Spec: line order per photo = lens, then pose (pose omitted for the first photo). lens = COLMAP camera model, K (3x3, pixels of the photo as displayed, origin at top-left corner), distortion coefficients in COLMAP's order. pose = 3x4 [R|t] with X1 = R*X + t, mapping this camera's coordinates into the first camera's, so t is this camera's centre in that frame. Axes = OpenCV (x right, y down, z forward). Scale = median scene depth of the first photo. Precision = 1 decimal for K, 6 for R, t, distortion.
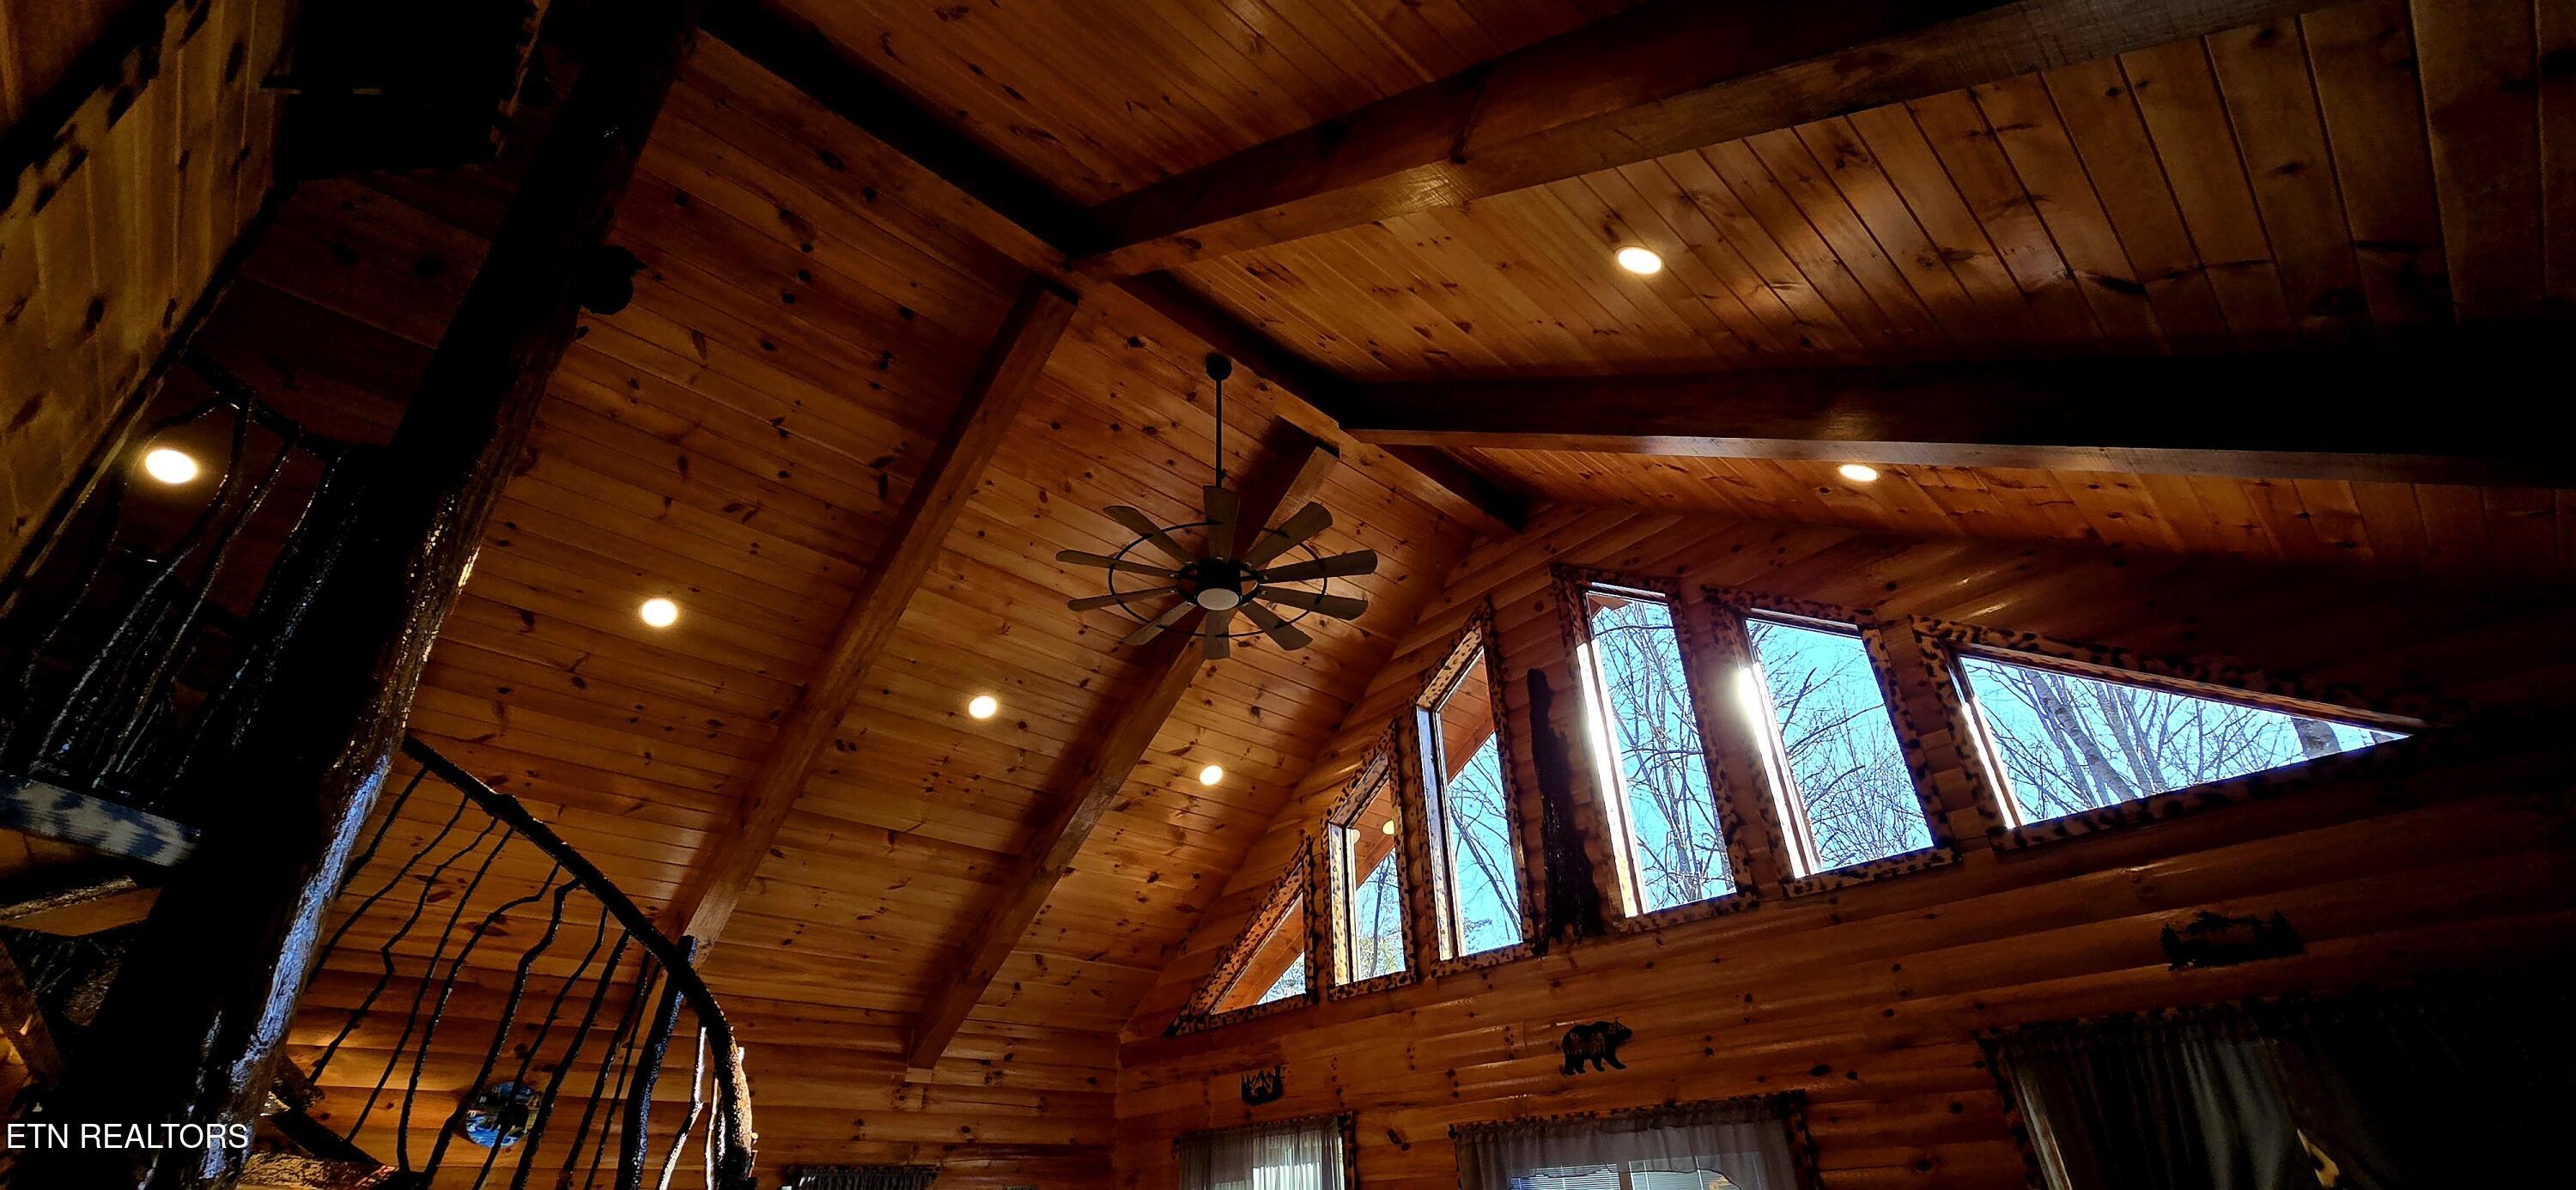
lens RADIAL K [[1048.9, 0, 1293.8], [0, 1048.9, 607.1], [0, 0, 1]] dist [-0.003133, -0.000313]
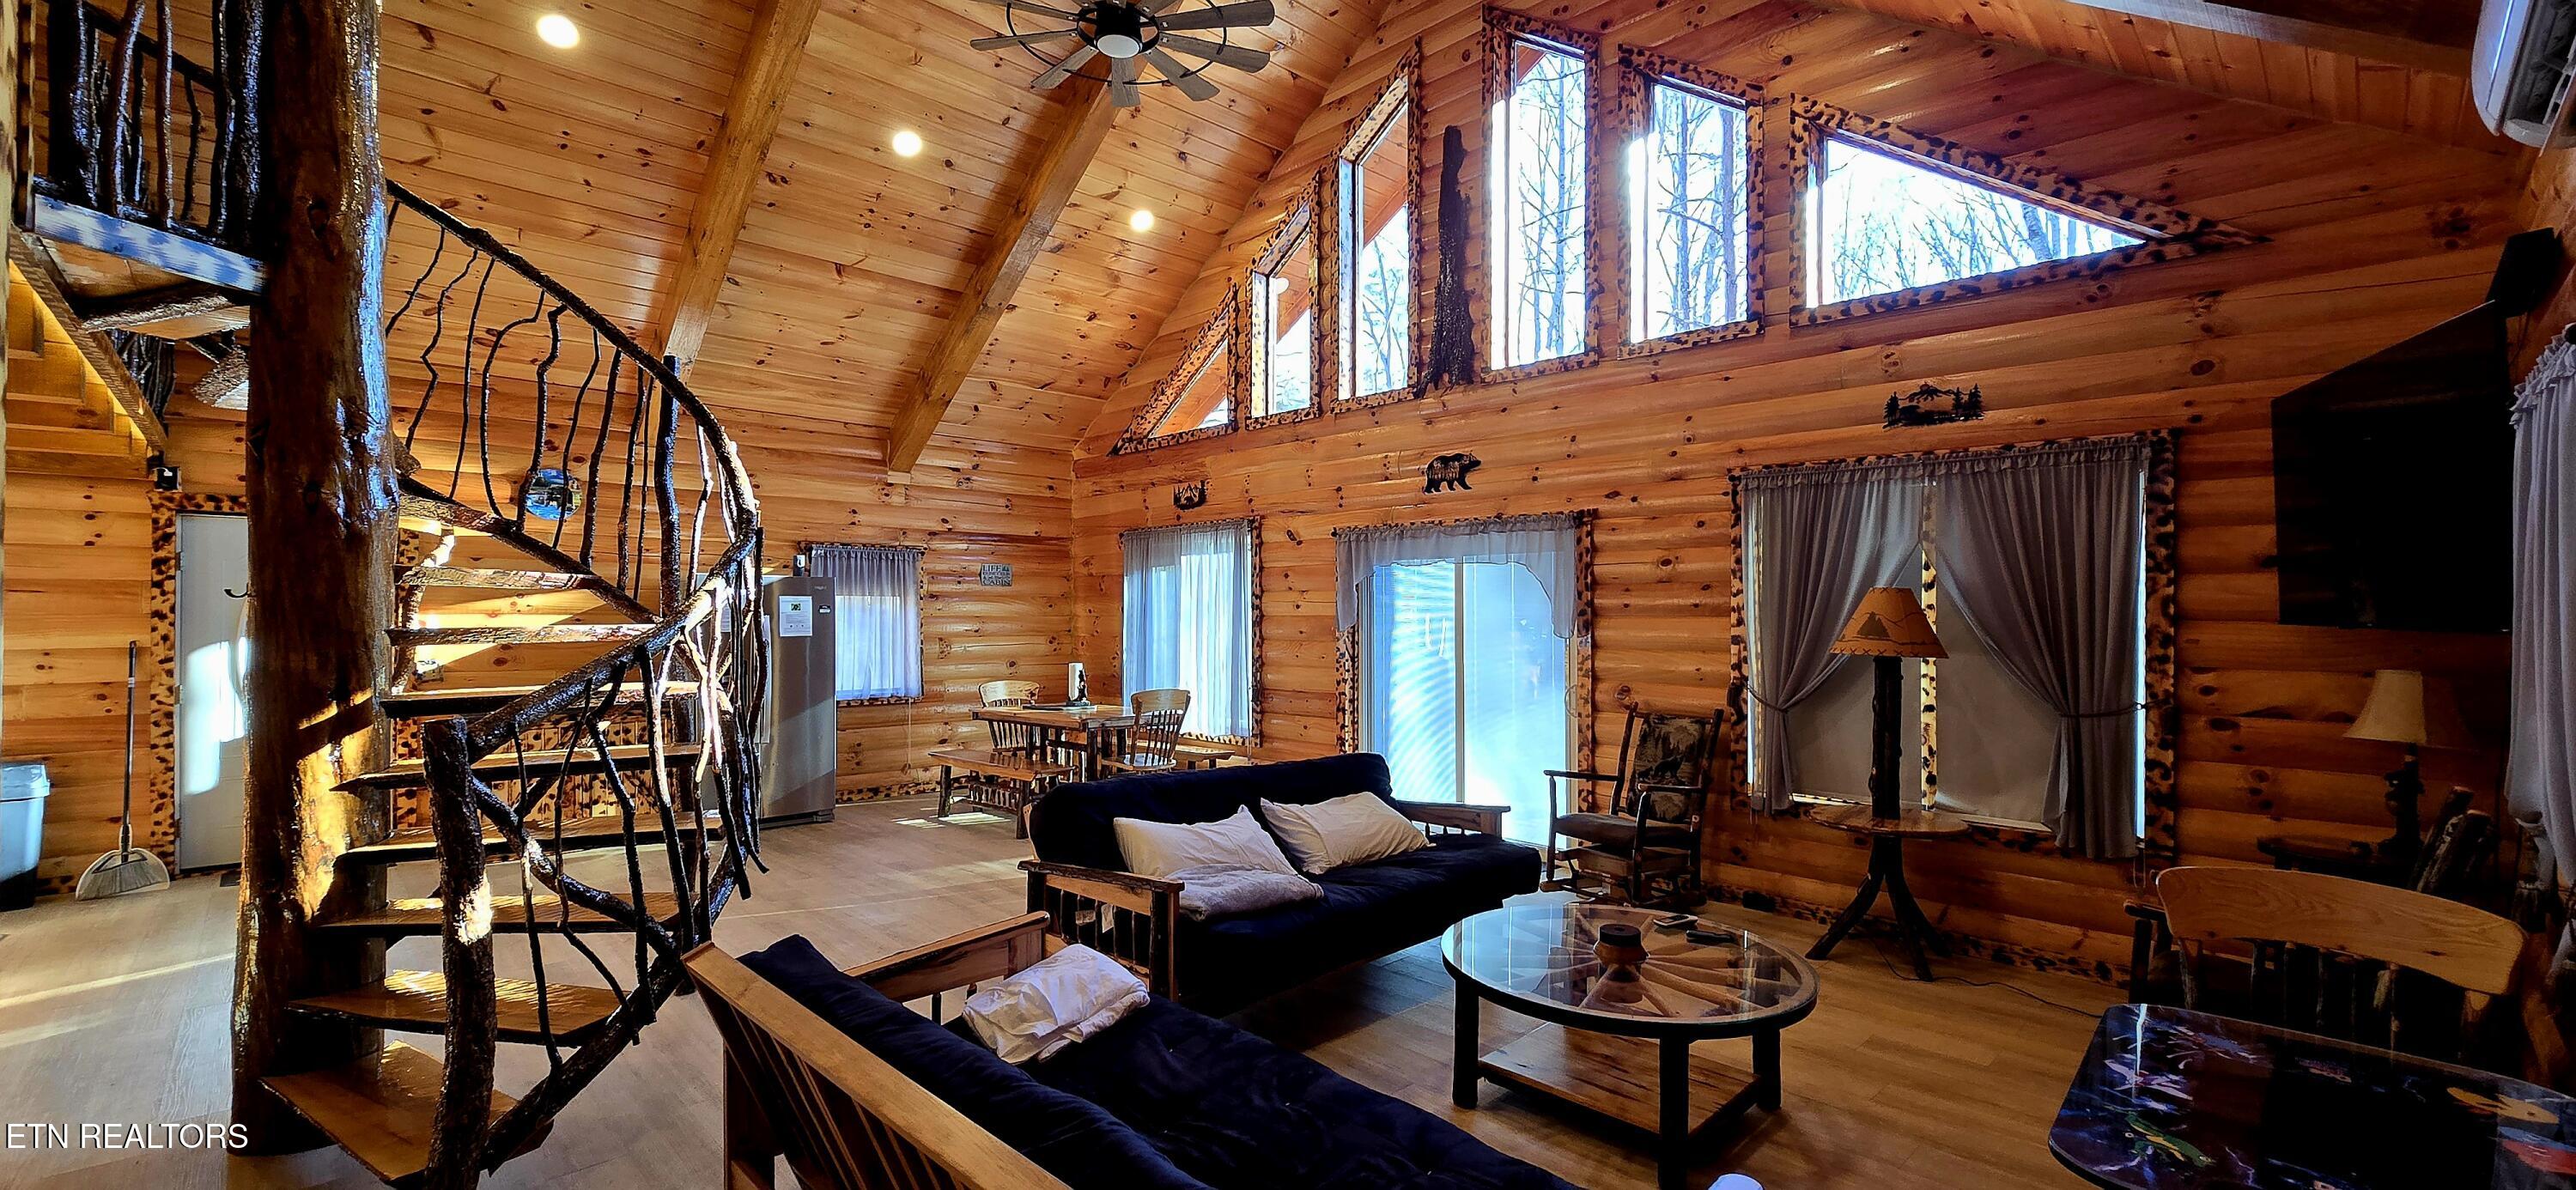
lens RADIAL K [[1048.9, 0, 1293.9], [0, 1048.9, 607.0], [0, 0, 1]] dist [-0.003133, -0.000313]
pose [[0.999072, 0.032048, 0.028775, 0.070766], [-0.042128, 0.866126, 0.498046, -0.040799], [-0.008962, -0.498797, 0.866673, -0.121872]]
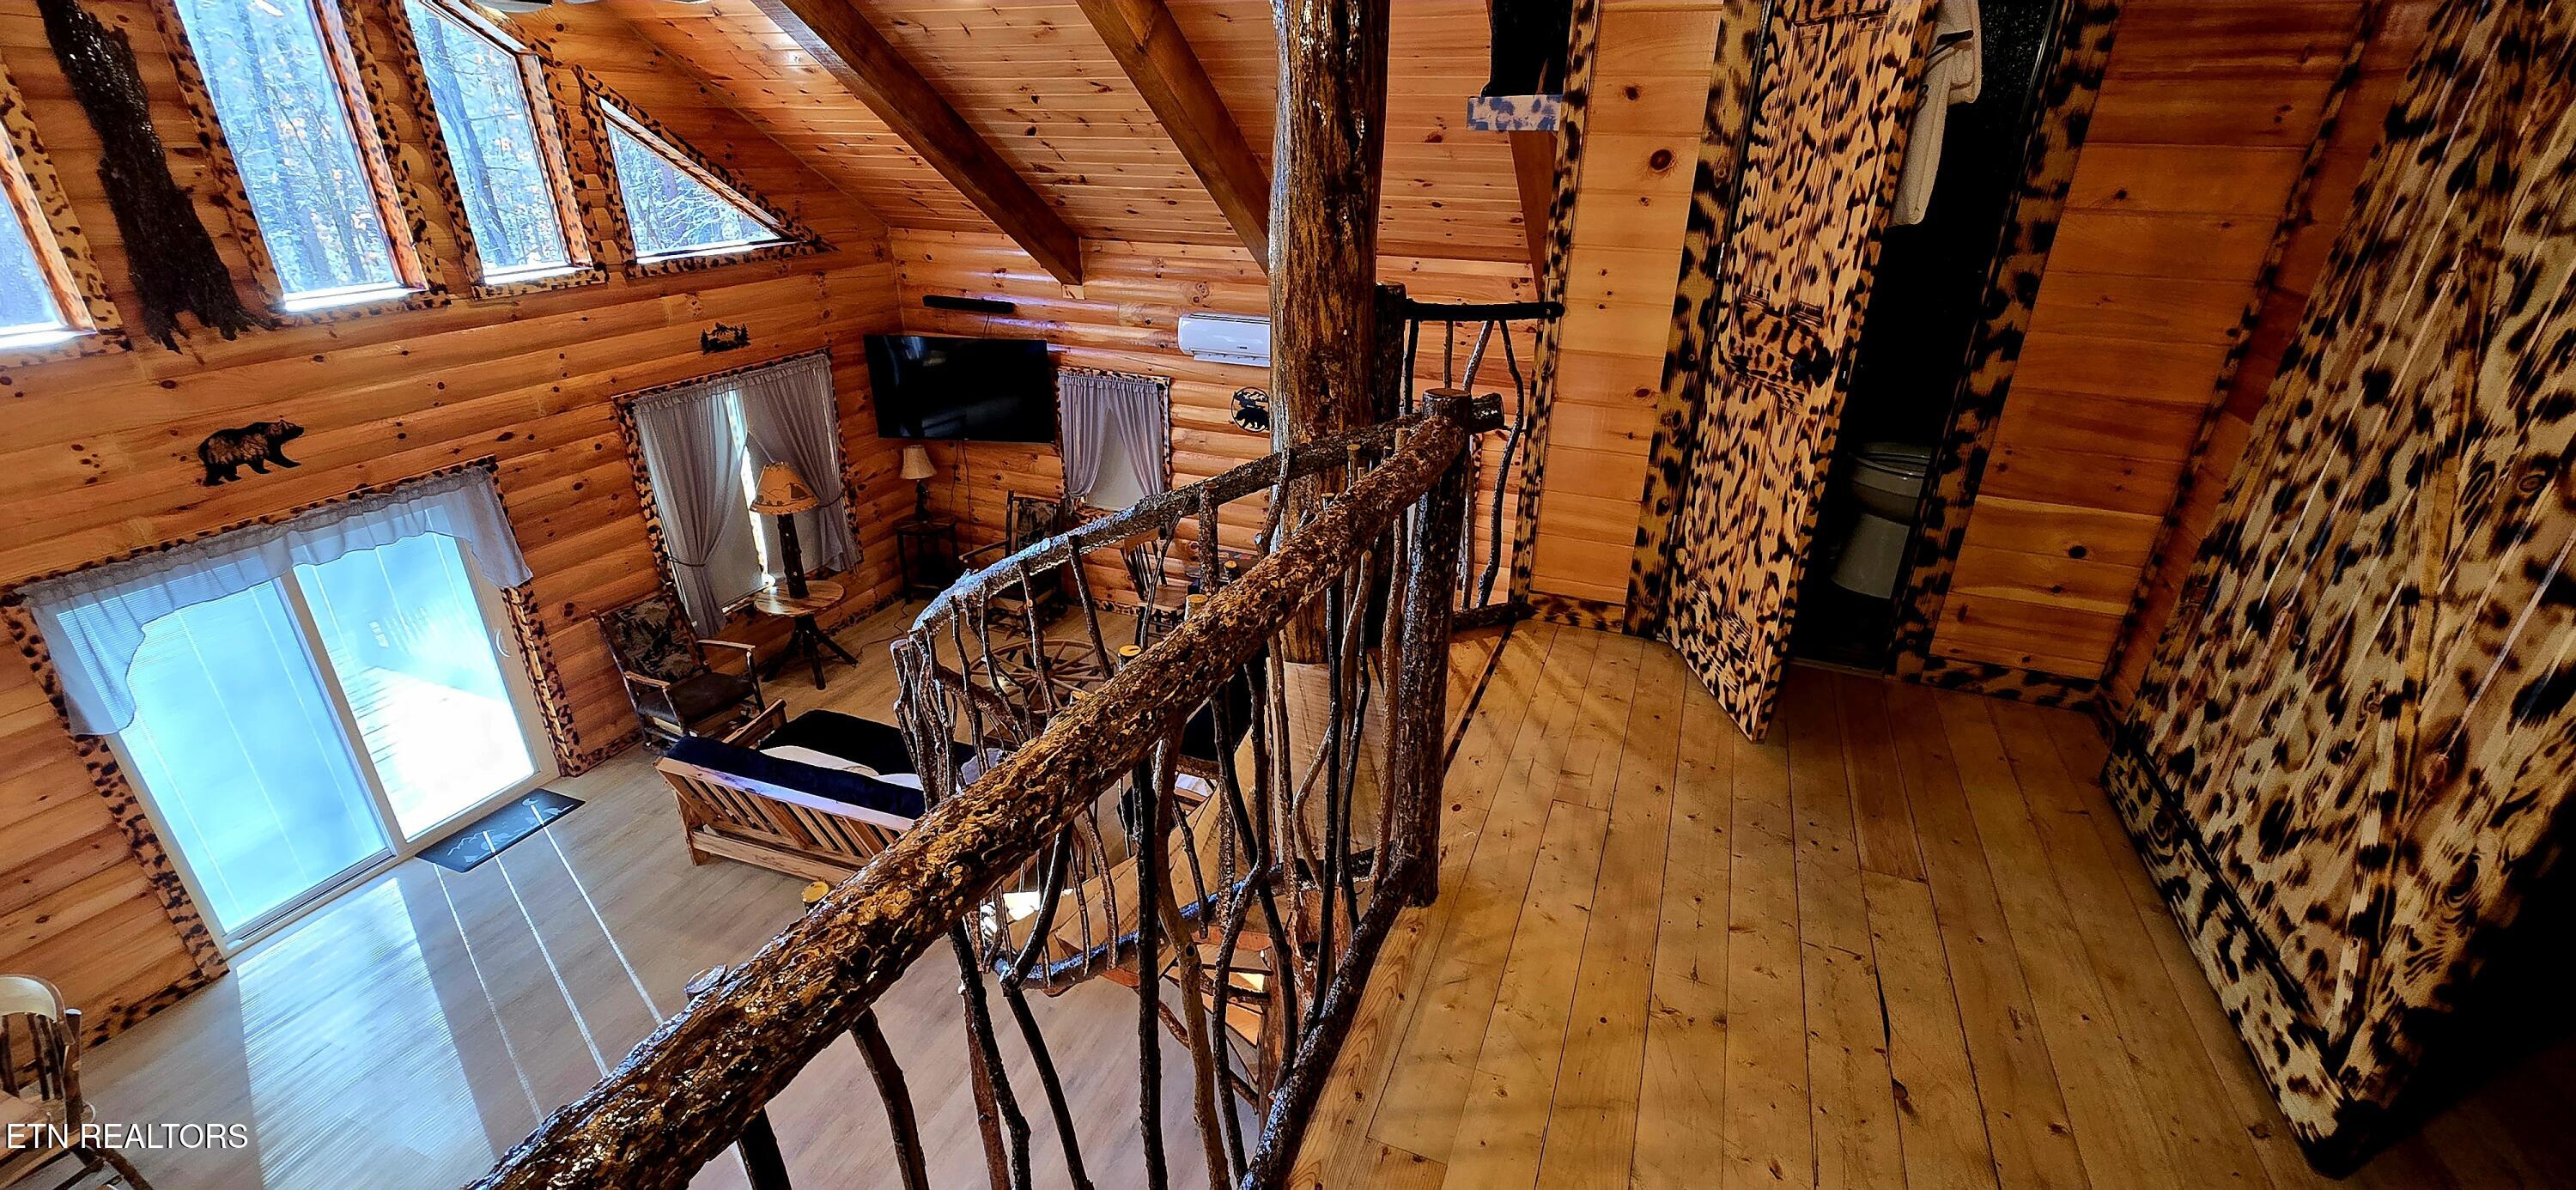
lens RADIAL K [[1048.9, 0, 1287.2], [0, 1048.9, 606.5], [0, 0, 1]] dist [-0.003133, -0.000313]
pose [[-0.431083, -0.359622, 0.827550, -0.817011], [-0.452935, 0.879467, 0.146243, 0.007978], [-0.780396, -0.311784, -0.542009, 0.705418]]
